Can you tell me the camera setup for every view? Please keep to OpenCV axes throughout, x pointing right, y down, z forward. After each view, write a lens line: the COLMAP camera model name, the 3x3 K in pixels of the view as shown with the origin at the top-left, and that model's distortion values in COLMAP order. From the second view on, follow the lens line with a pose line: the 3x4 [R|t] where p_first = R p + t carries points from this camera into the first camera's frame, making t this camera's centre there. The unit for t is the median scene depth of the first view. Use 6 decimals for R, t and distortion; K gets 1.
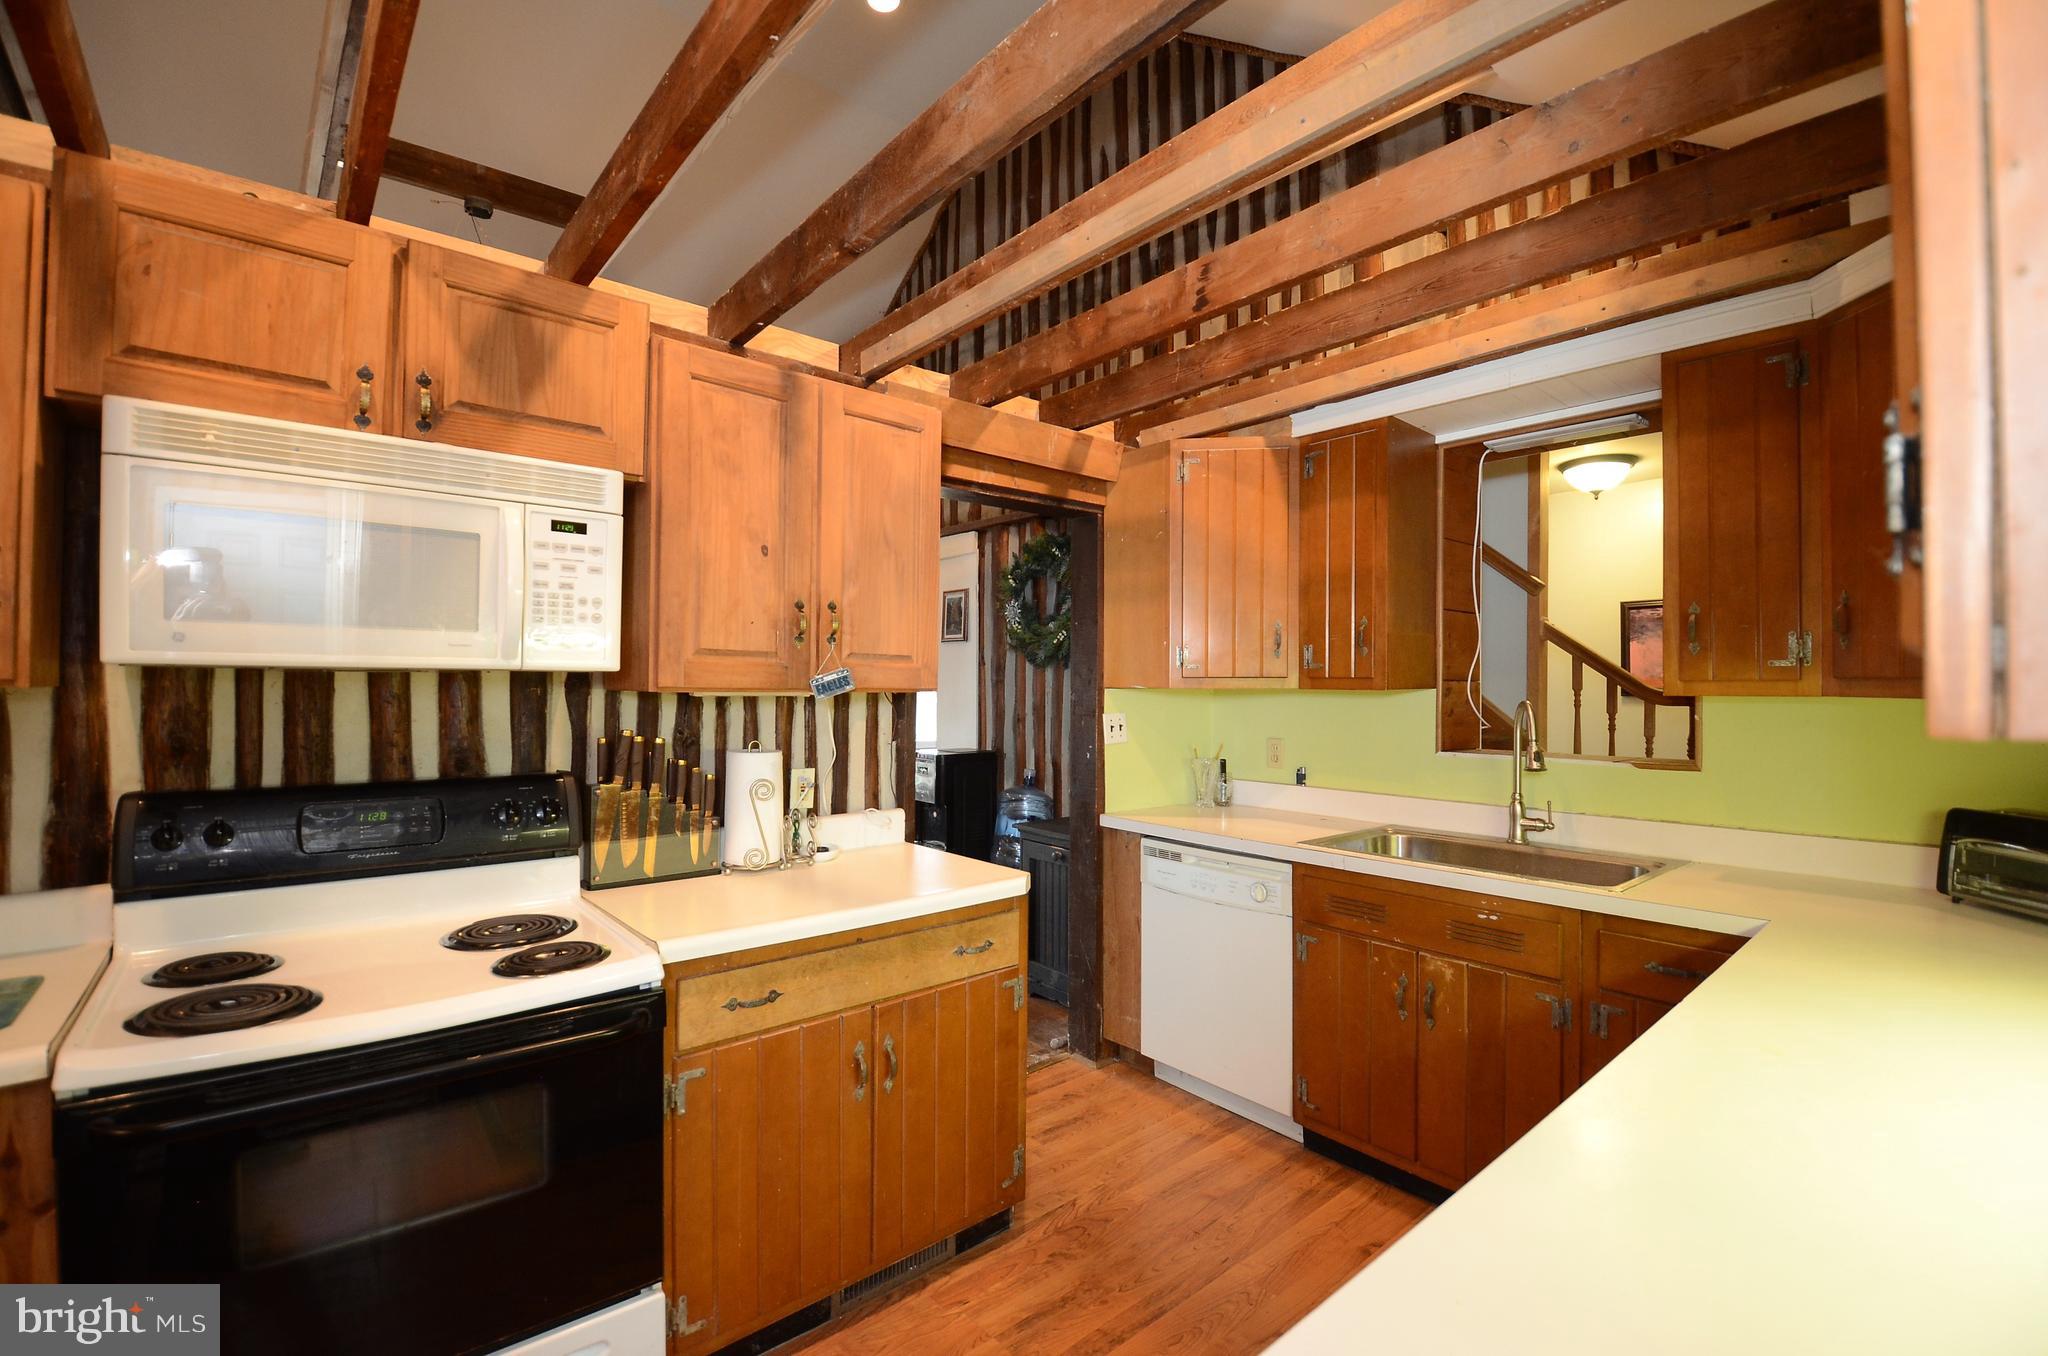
lens RADIAL K [[902.7, 0, 1021.0], [0, 902.7, 675.3], [0, 0, 1]] dist [0.003624, -0.000863]
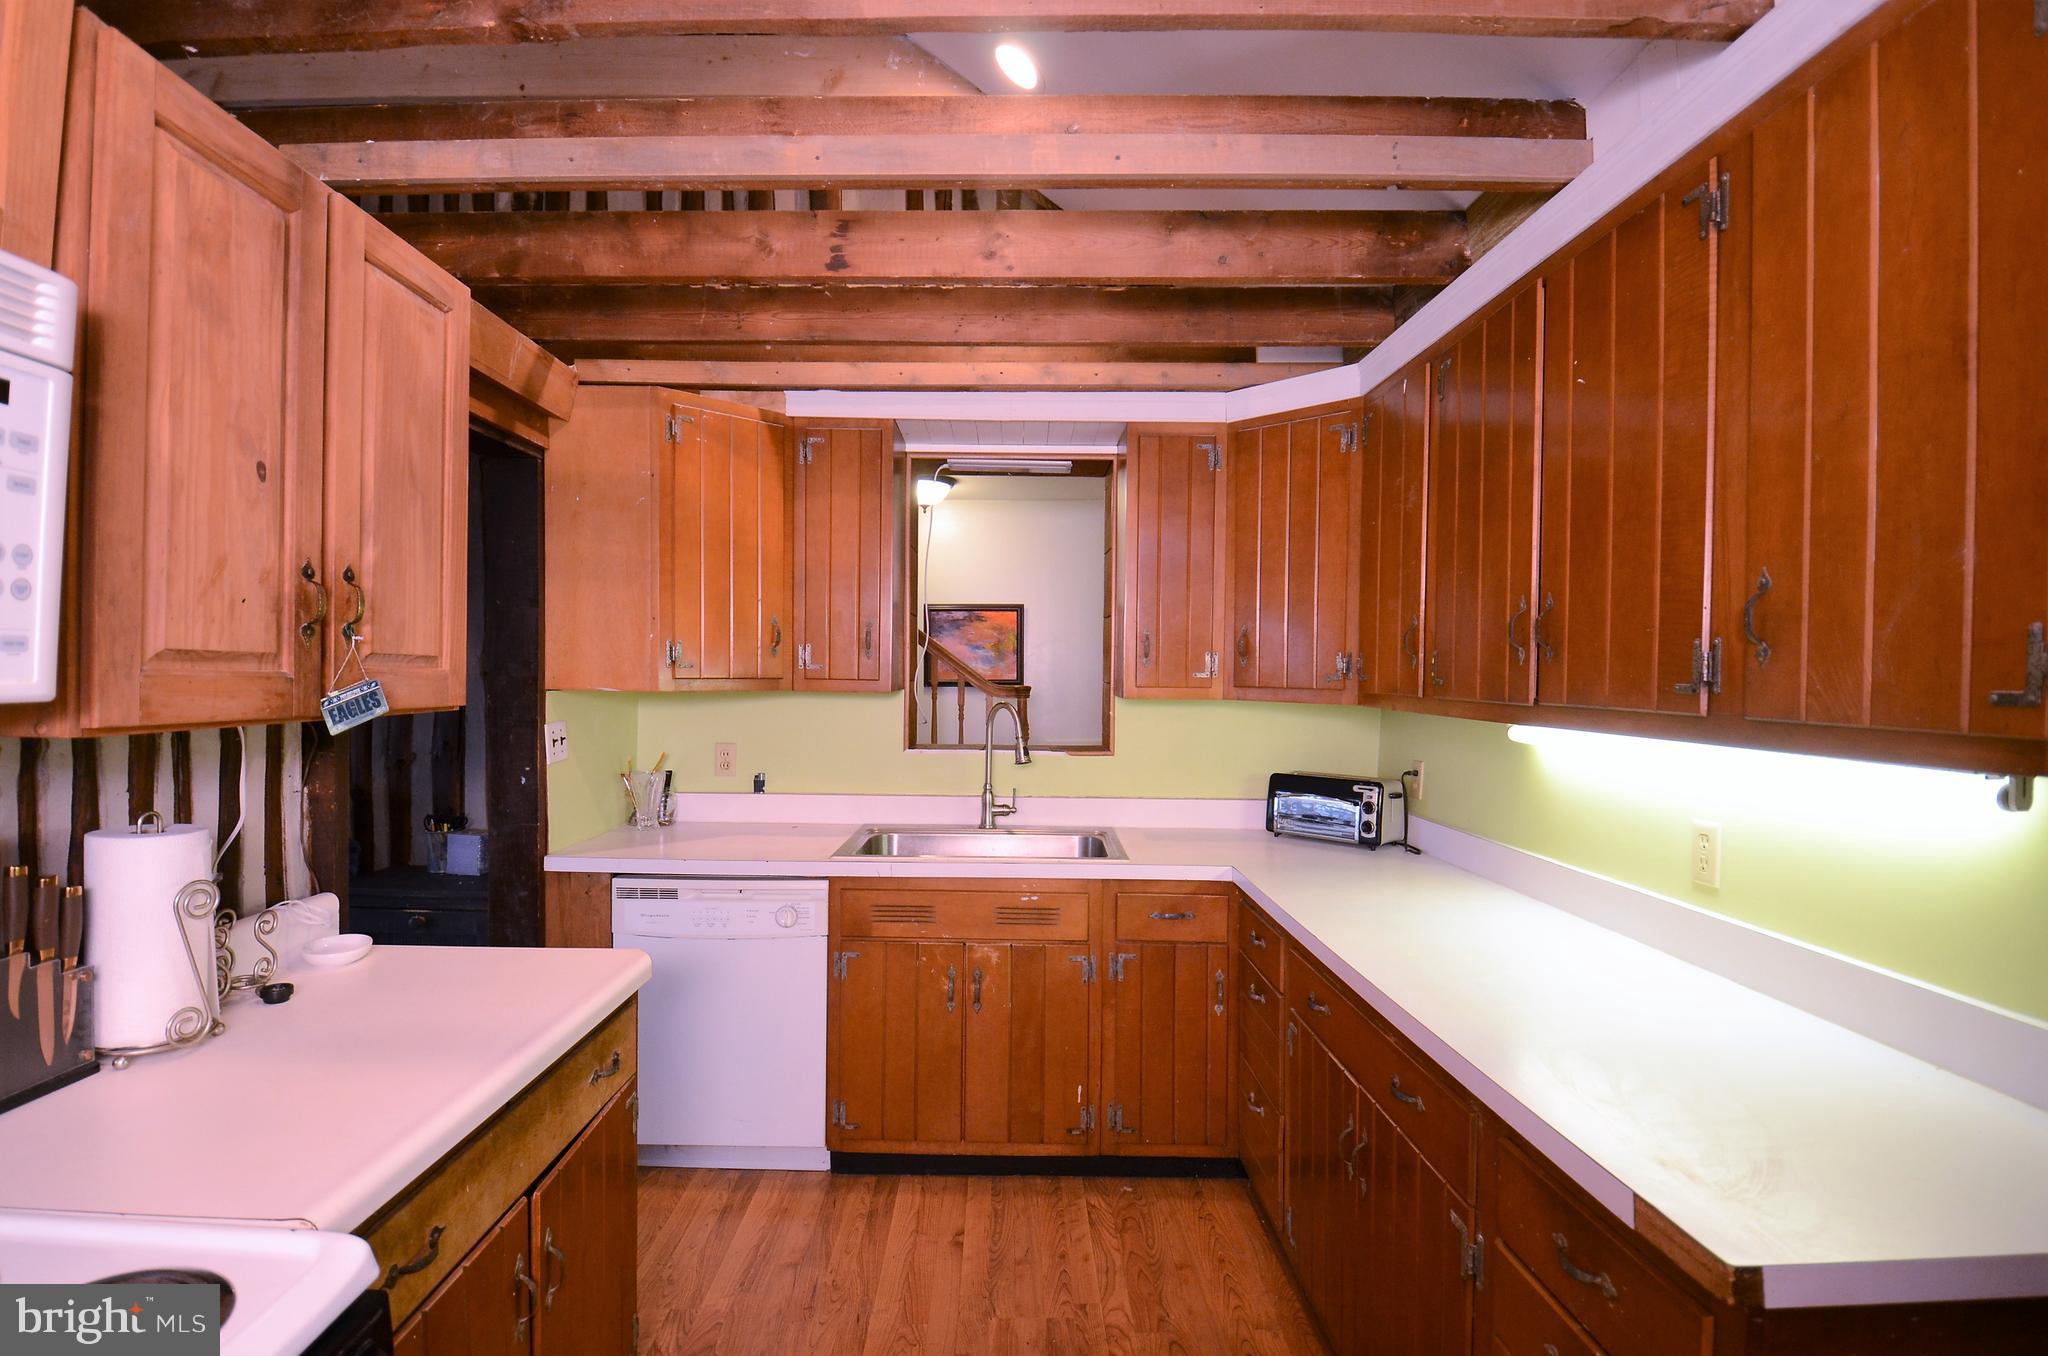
lens RADIAL K [[982.1, 0, 1022.4], [0, 982.1, 677.0], [0, 0, 1]] dist [-0.000331, -0.003223]
pose [[0.647492, -0.002373, 0.762069, -0.379444], [-0.017867, 0.999673, 0.018293, -0.026328], [-0.761863, -0.025461, 0.647238, 0.210268]]
